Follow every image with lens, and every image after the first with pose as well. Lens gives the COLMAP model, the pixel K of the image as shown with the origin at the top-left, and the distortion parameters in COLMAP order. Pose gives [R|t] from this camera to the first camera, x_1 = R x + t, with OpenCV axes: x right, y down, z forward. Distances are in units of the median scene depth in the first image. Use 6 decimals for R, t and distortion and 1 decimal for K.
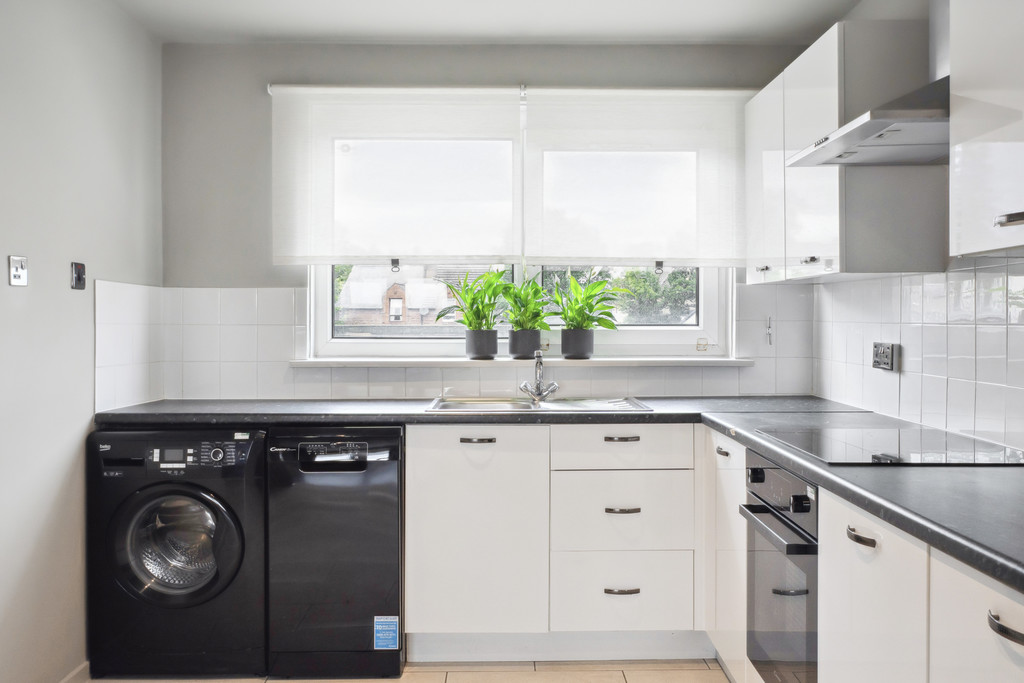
lens RADIAL K [[939.6, 0, 512.0], [0, 939.6, 341.5], [0, 0, 1]] dist [0.003701, 0.001145]
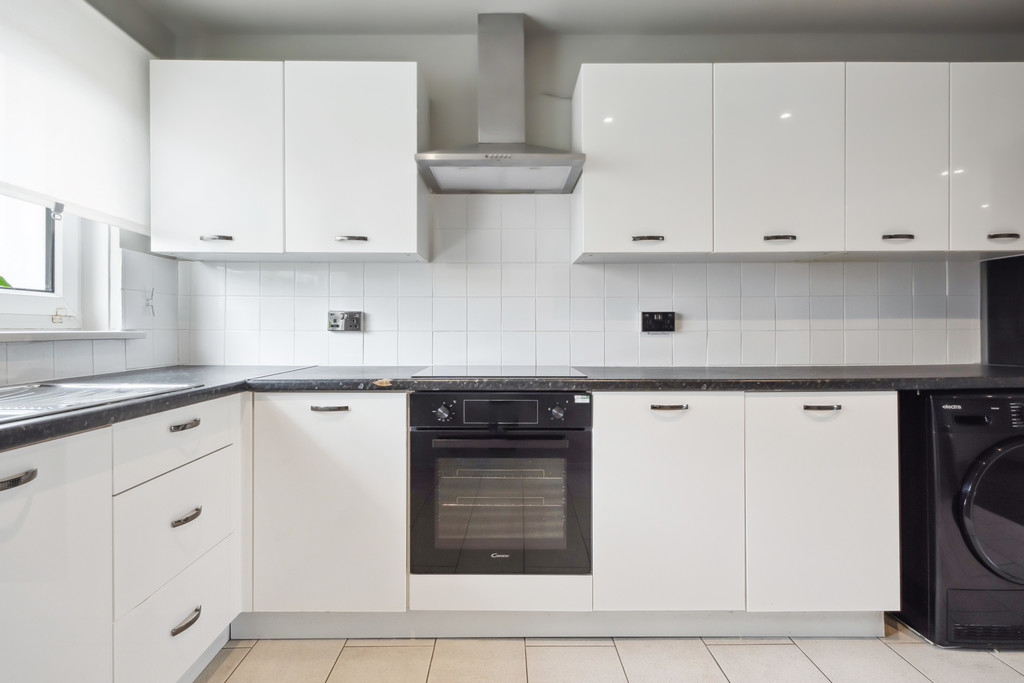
lens RADIAL K [[504.9, 0, 503.7], [0, 504.9, 331.0], [0, 0, 1]] dist [0.004495, -0.000982]
pose [[-0.001124, -0.008825, 0.999960, -0.281605], [0.018573, 0.999788, 0.008844, 0.024023], [-0.999827, 0.018582, -0.000959, 0.684352]]
